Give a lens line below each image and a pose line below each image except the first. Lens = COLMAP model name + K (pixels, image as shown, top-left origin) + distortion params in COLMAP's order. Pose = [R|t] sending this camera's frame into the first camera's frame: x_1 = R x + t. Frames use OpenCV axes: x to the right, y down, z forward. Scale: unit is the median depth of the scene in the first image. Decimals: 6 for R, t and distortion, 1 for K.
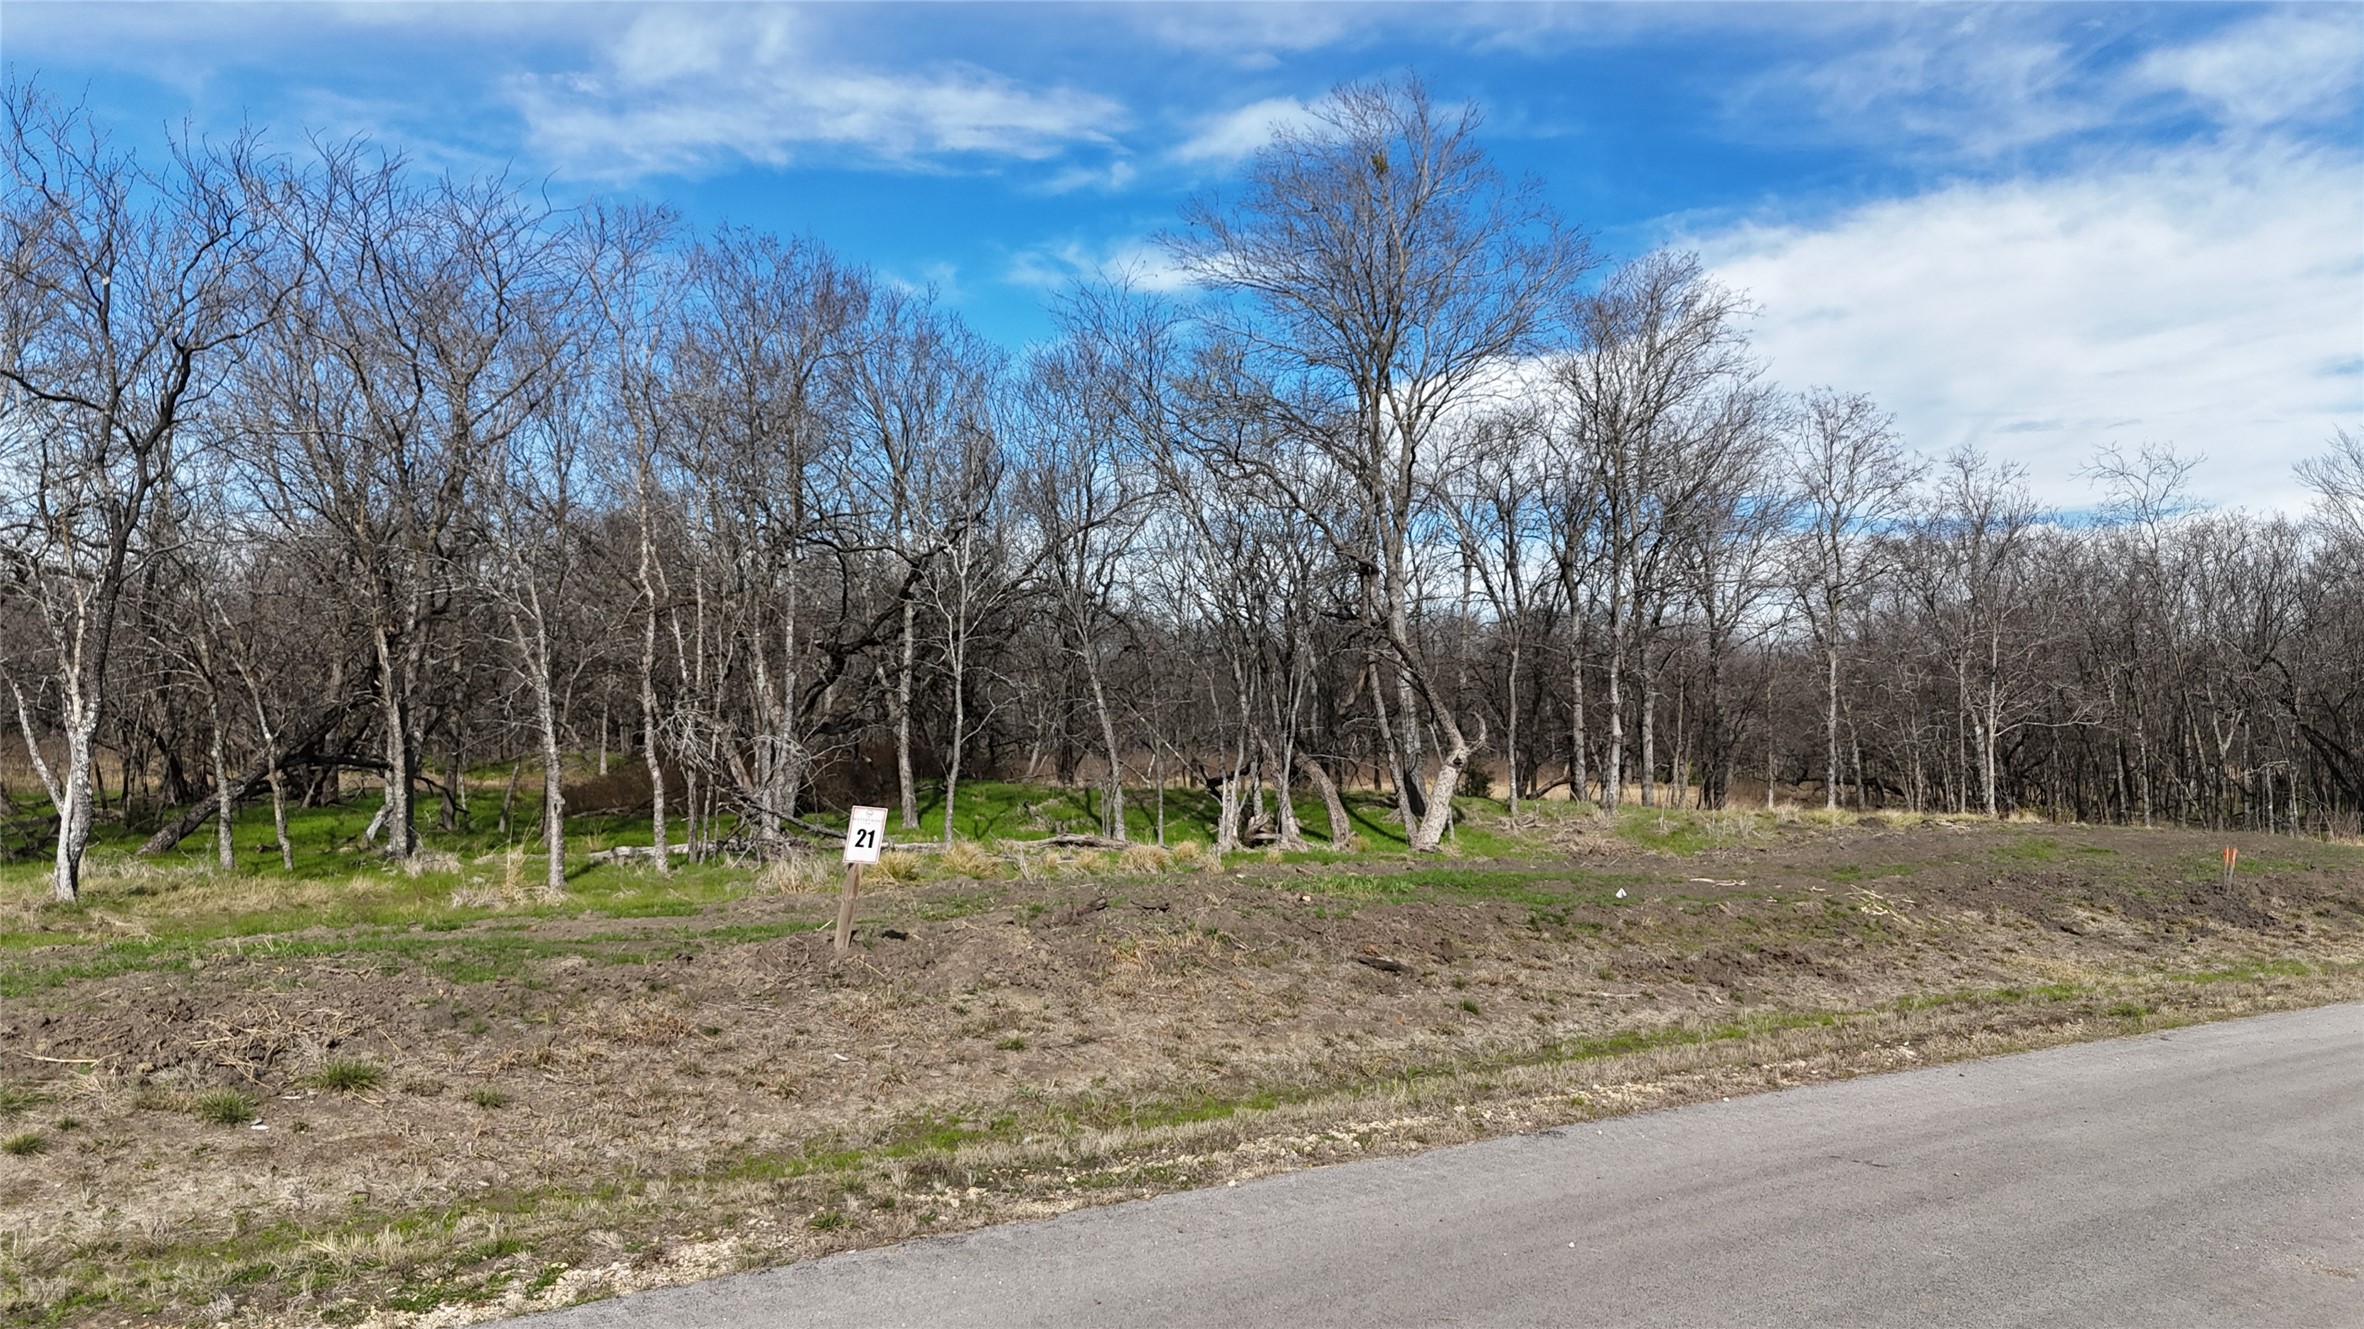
lens RADIAL K [[1721.7, 0, 1207.6], [0, 1721.7, 645.4], [0, 0, 1]] dist [0.052560, -0.050699]
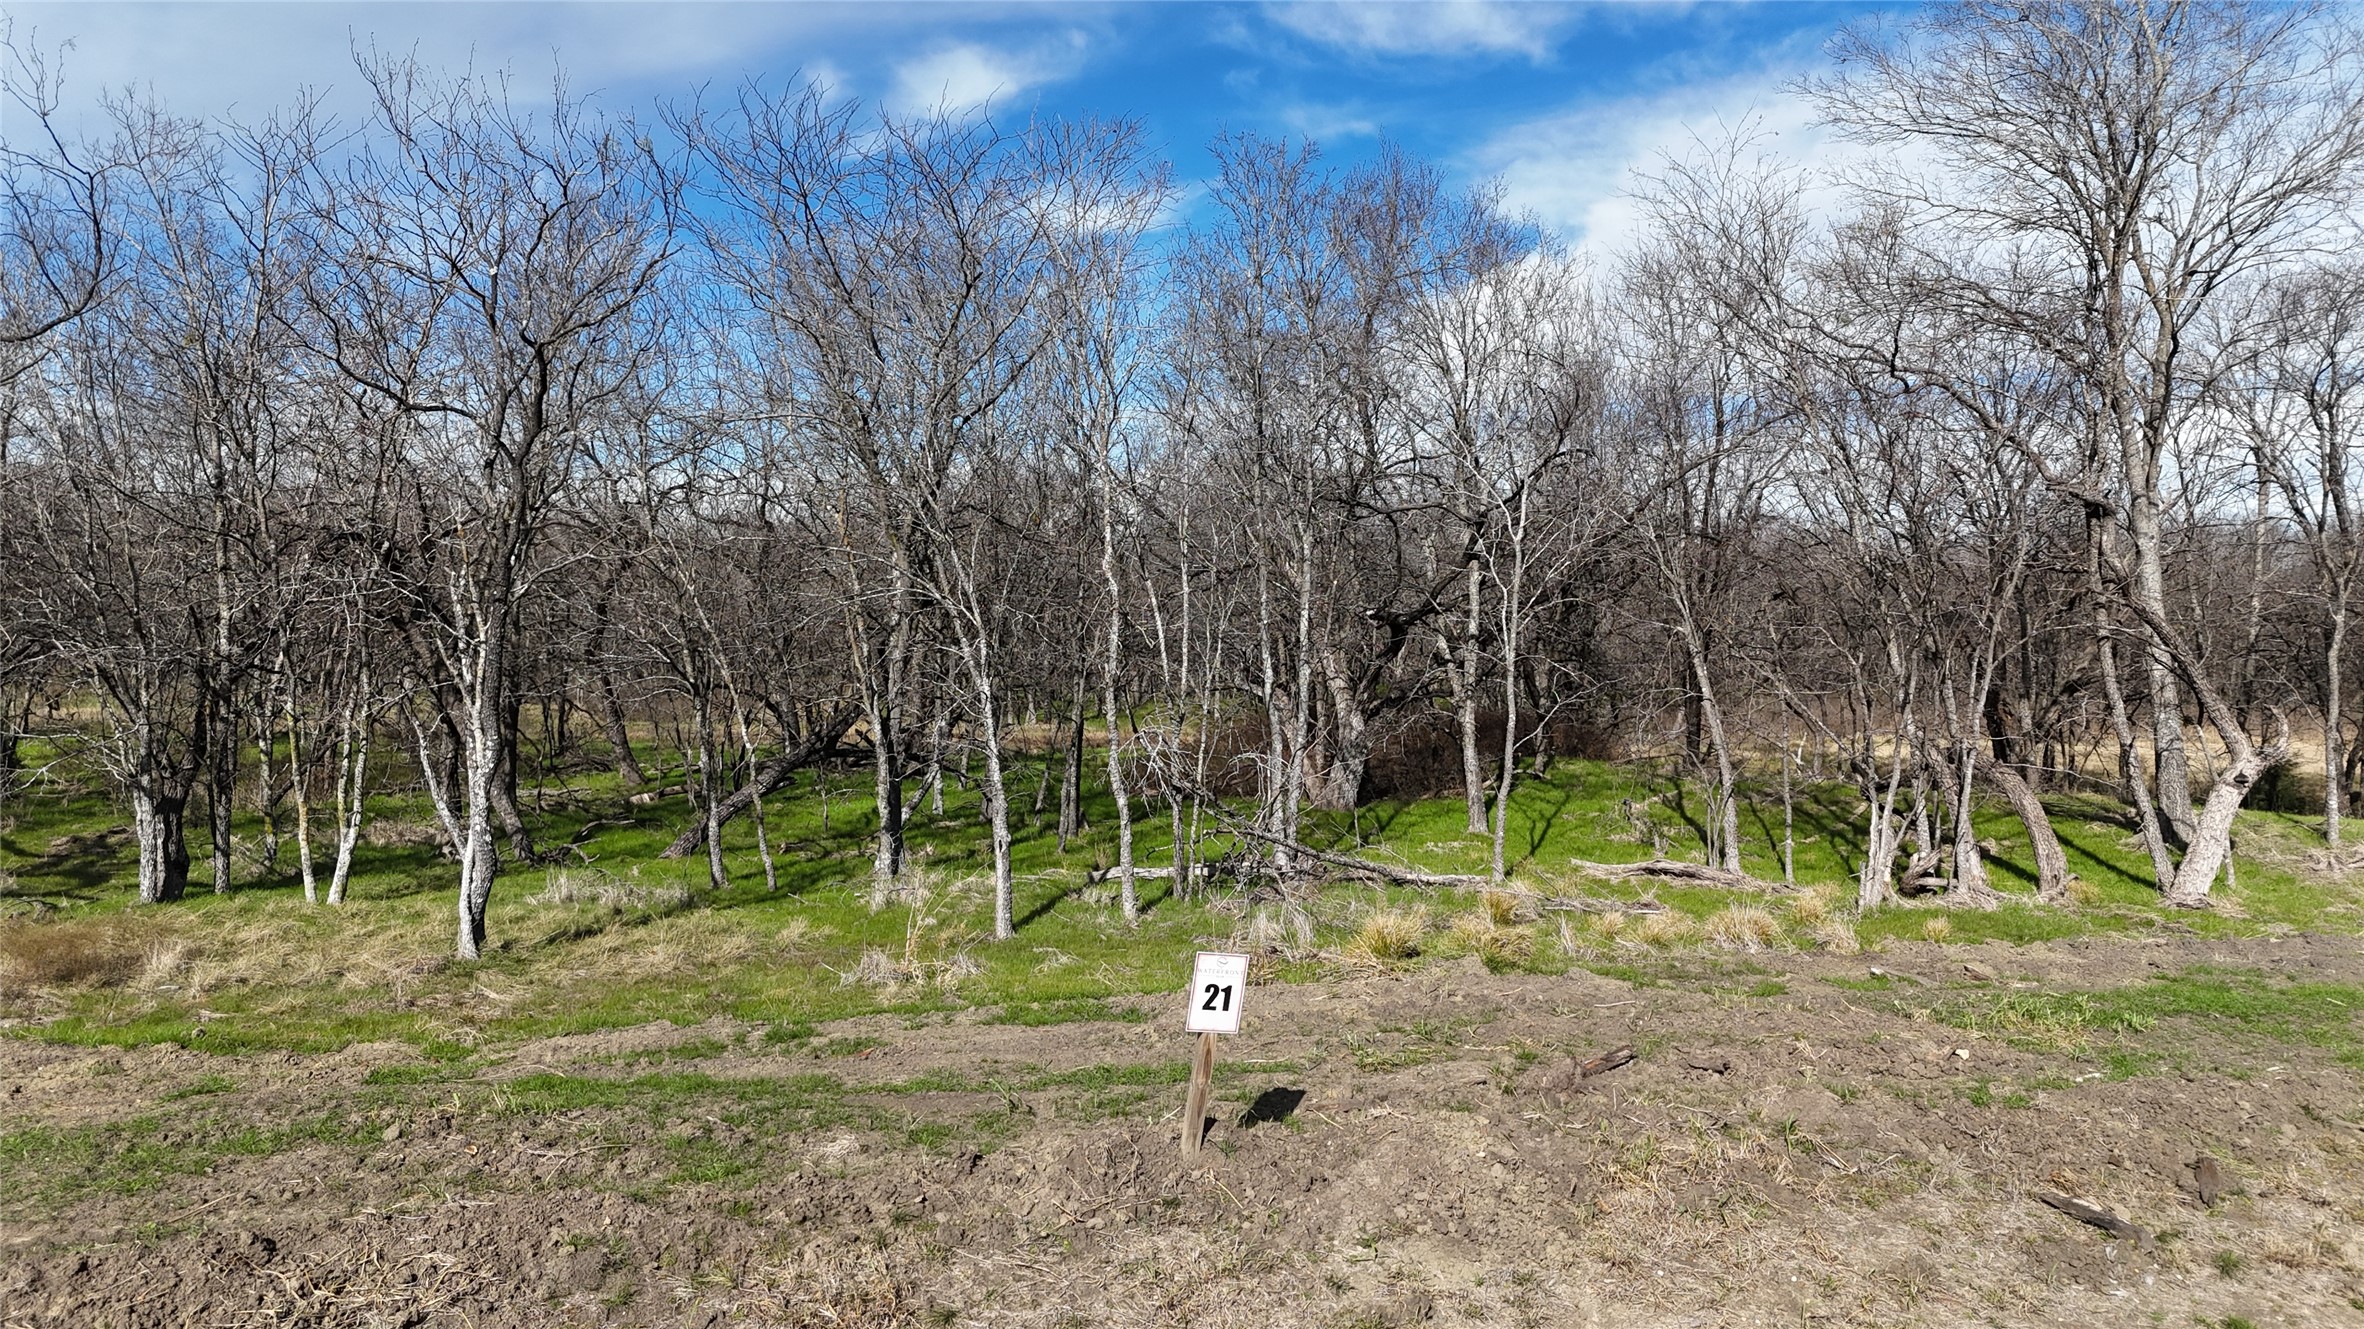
lens RADIAL K [[1721.7, 0, 1177.4], [0, 1721.7, 645.9], [0, 0, 1]] dist [0.052560, -0.050699]
pose [[0.917574, 0.001081, -0.397565, 0.029918], [0.019625, 0.998654, 0.048009, -0.030540], [0.397081, -0.051854, 0.916317, 0.180220]]
